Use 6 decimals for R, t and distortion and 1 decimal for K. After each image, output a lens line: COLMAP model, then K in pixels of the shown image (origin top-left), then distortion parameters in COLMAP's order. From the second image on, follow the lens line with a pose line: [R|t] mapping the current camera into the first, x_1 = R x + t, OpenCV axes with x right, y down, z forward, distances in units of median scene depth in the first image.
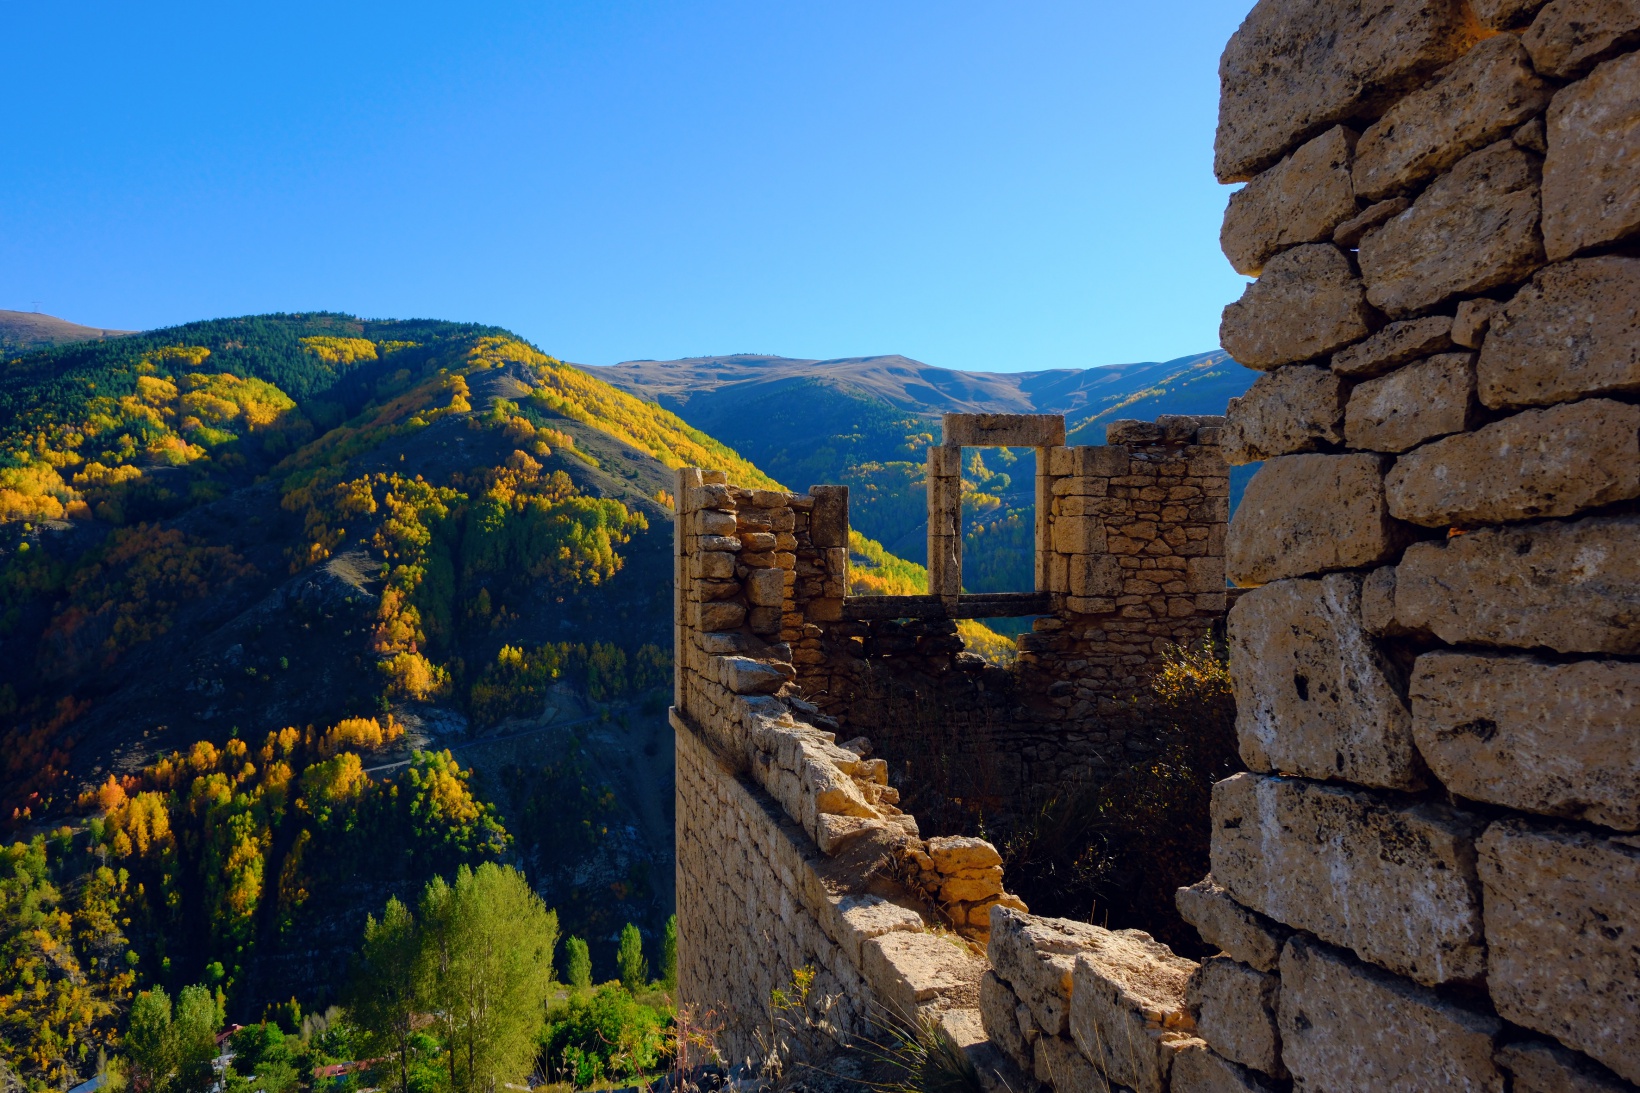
lens RADIAL K [[1148.2, 0, 802.8], [0, 1148.2, 549.9], [0, 0, 1]] dist [-0.005727, 0.011199]
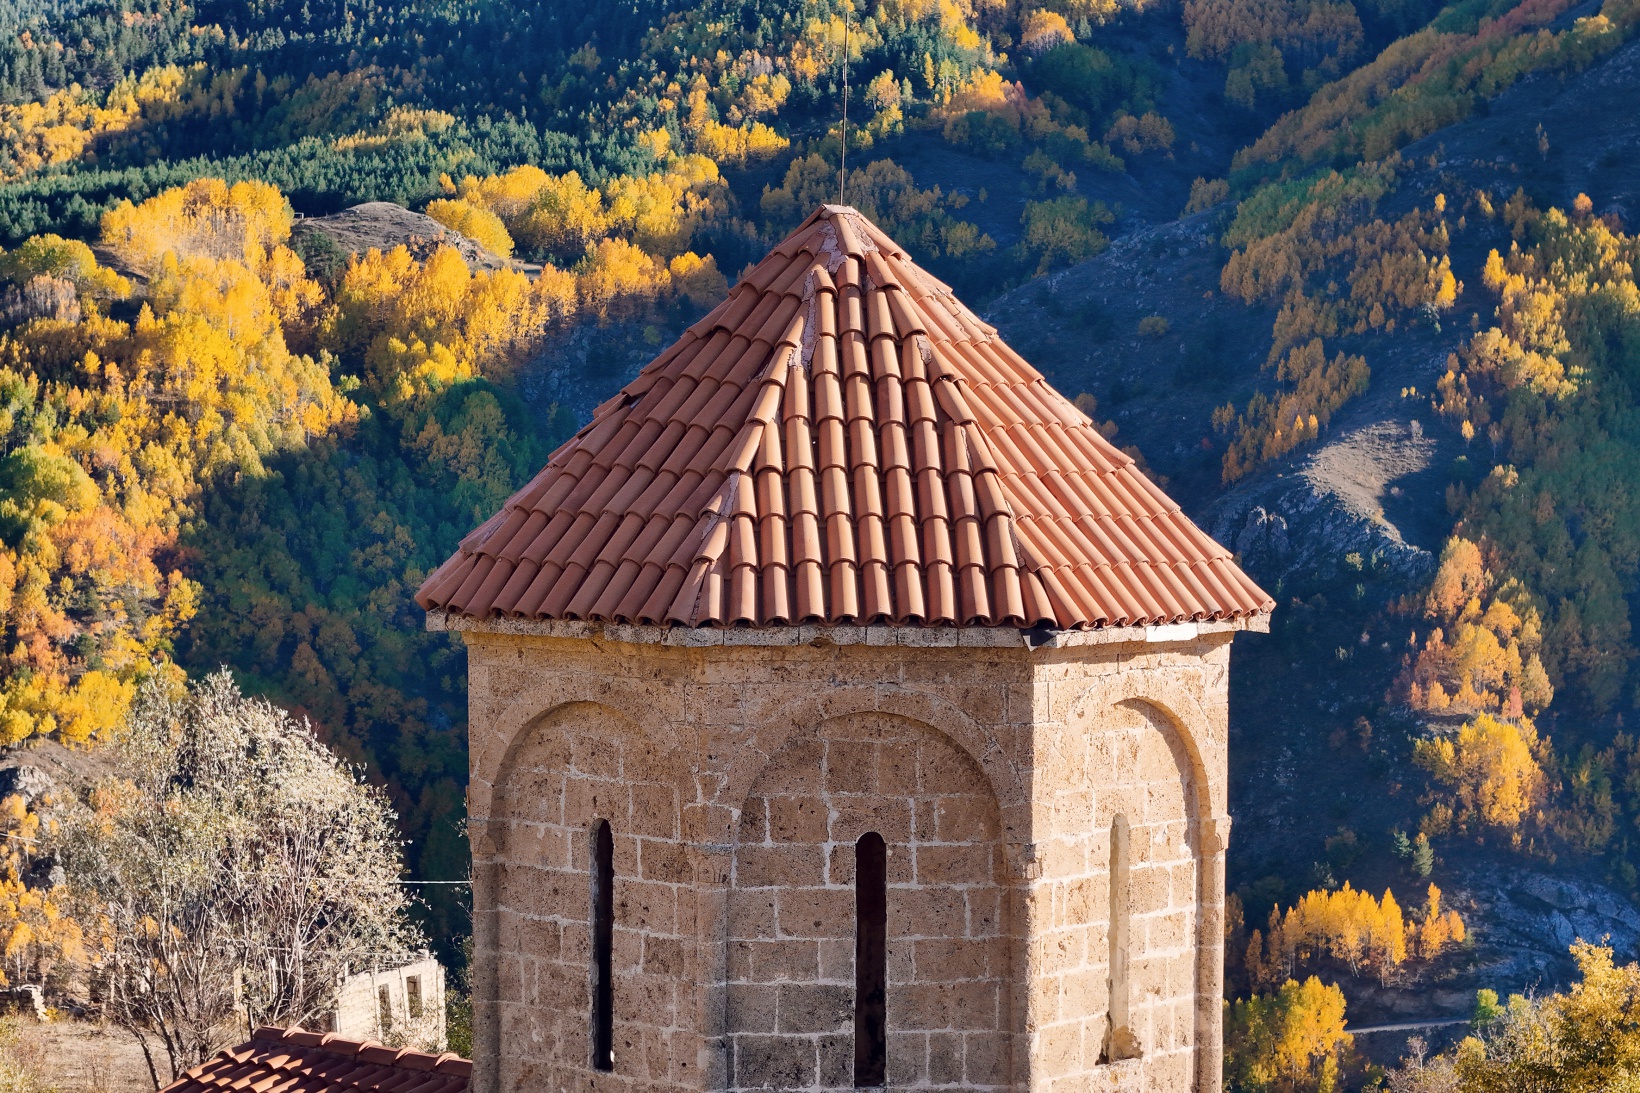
lens RADIAL K [[3932.2, 0, 820.0], [0, 3932.2, 546.5], [0, 0, 1]] dist [-0.125399, -0.308745]
pose [[0.838855, 0.038262, -0.543009, 0.118427], [-0.006942, 0.998198, 0.059612, -0.029495], [0.544311, -0.046236, 0.837609, -0.114402]]
